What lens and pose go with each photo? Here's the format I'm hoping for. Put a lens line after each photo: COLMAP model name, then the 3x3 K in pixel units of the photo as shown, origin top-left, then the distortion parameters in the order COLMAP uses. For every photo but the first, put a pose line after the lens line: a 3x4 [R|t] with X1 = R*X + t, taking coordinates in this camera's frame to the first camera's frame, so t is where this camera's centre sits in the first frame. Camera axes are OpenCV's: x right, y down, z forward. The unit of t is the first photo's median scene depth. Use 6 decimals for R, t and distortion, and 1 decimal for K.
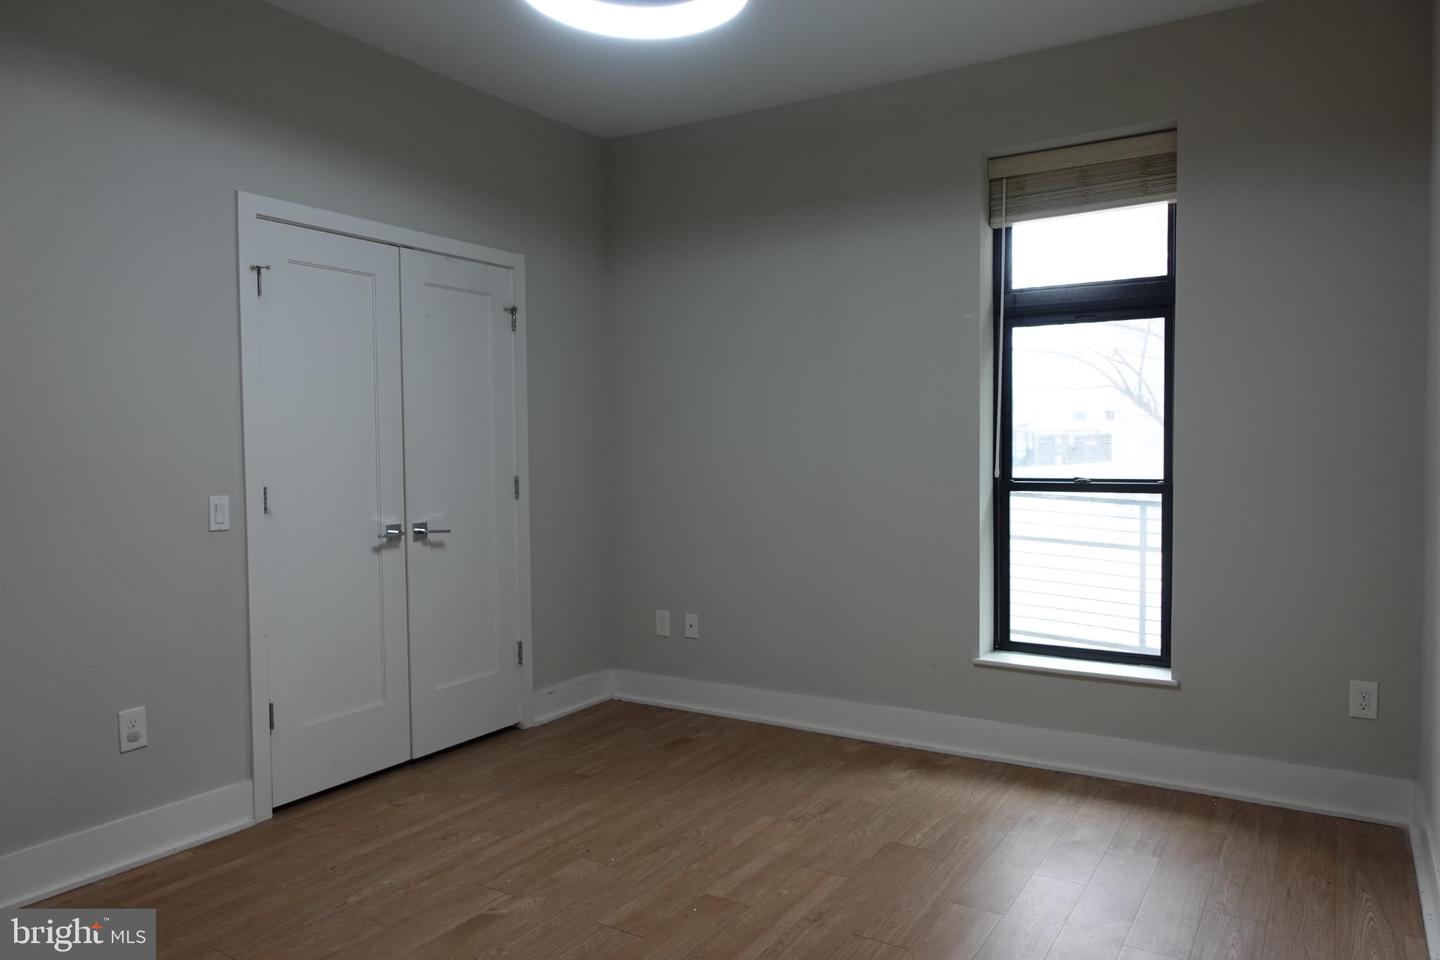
lens RADIAL K [[992.6, 0, 716.1], [0, 992.6, 475.3], [0, 0, 1]] dist [-0.005351, -0.006311]
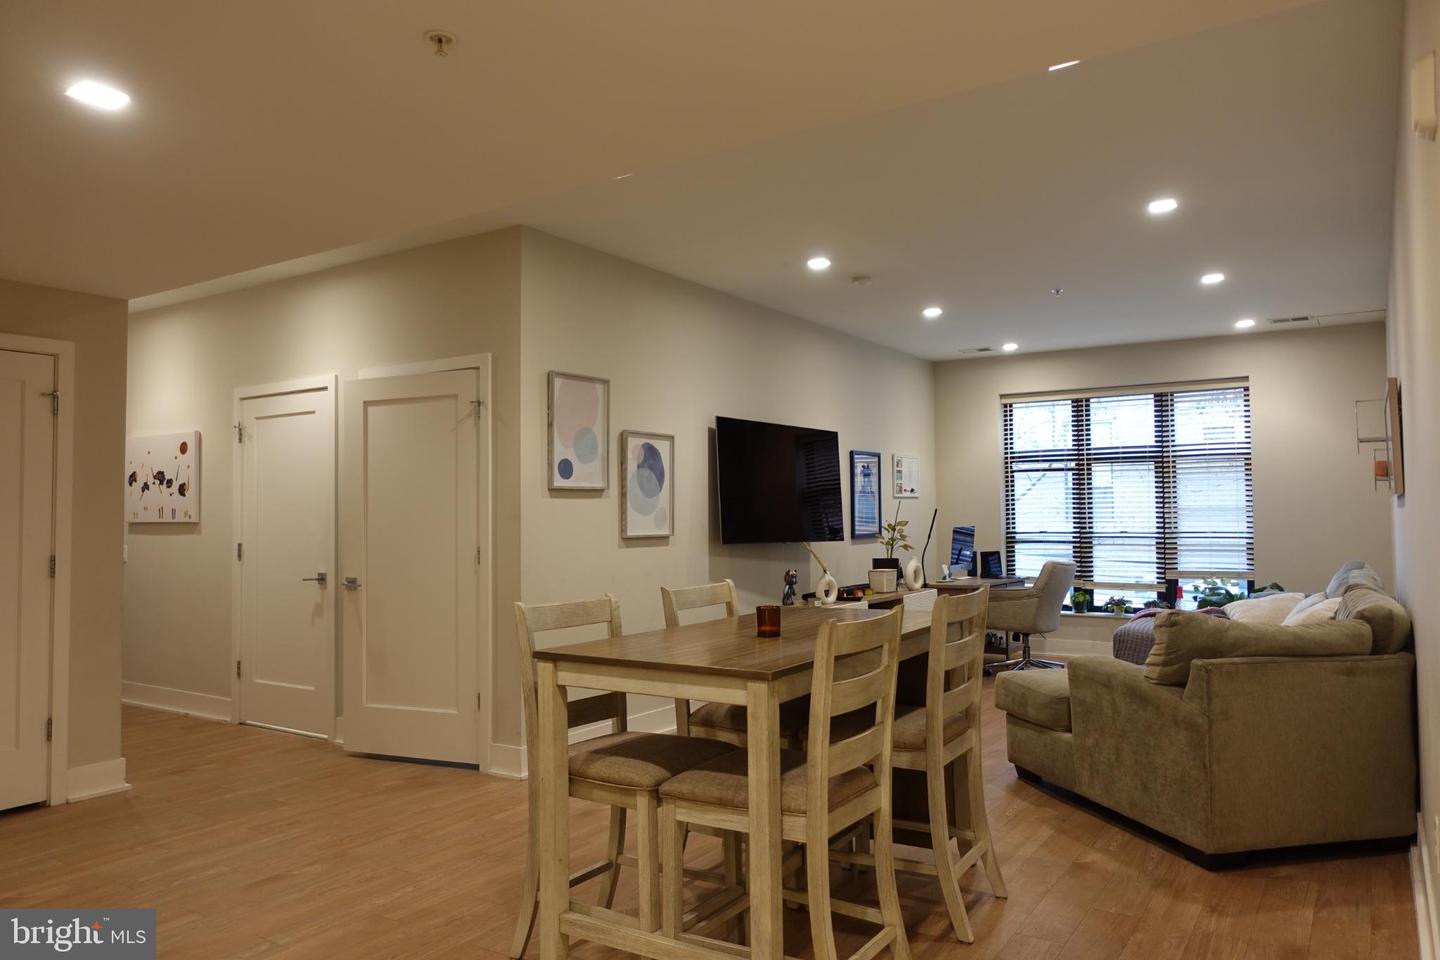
lens RADIAL K [[992.6, 0, 716.1], [0, 992.6, 475.3], [0, 0, 1]] dist [-0.005351, -0.006311]
pose [[0.999863, -0.001824, -0.016455, 0.645735], [0.000641, 0.997431, -0.071627, -0.010379], [0.016544, 0.071606, 0.997296, -0.024968]]
